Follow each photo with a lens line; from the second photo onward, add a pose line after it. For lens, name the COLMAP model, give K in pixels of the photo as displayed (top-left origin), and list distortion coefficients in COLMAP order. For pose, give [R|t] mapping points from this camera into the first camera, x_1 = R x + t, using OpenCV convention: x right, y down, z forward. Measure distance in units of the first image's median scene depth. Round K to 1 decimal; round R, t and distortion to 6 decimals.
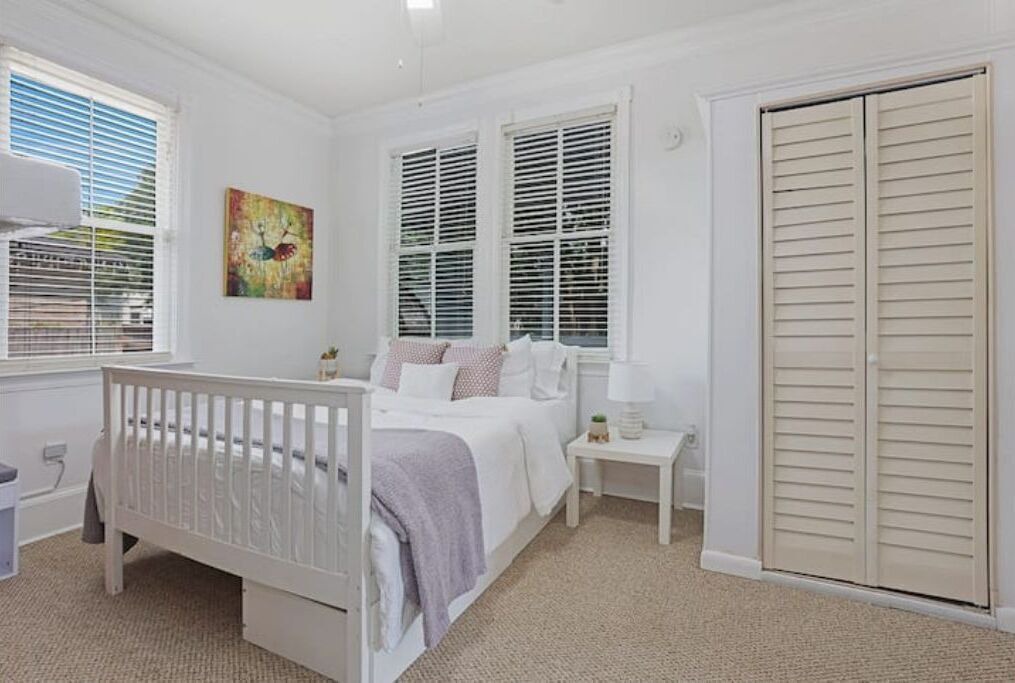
lens RADIAL K [[490.2, 0, 474.1], [0, 490.2, 322.9], [0, 0, 1]] dist [-0.054362, 0.017270]
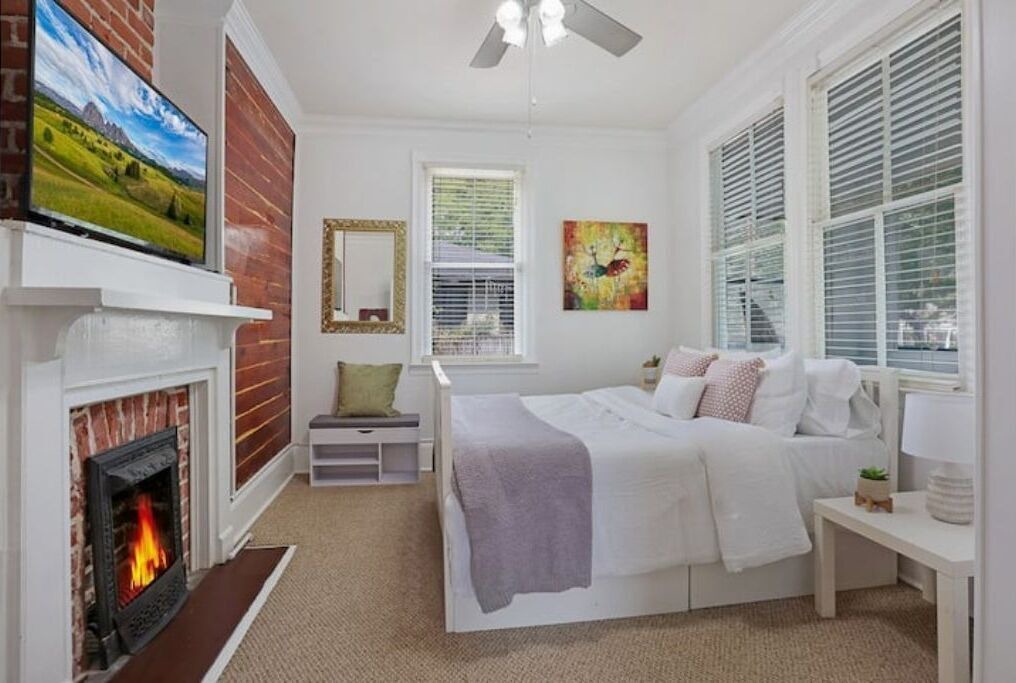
lens RADIAL K [[490.7, 0, 474.6], [0, 490.7, 322.9], [0, 0, 1]] dist [-0.054362, 0.017270]
pose [[0.548463, -0.016992, -0.836002, 0.369544], [0.001365, 0.999810, -0.019426, -0.000044], [0.836174, 0.009513, 0.548382, 0.133407]]
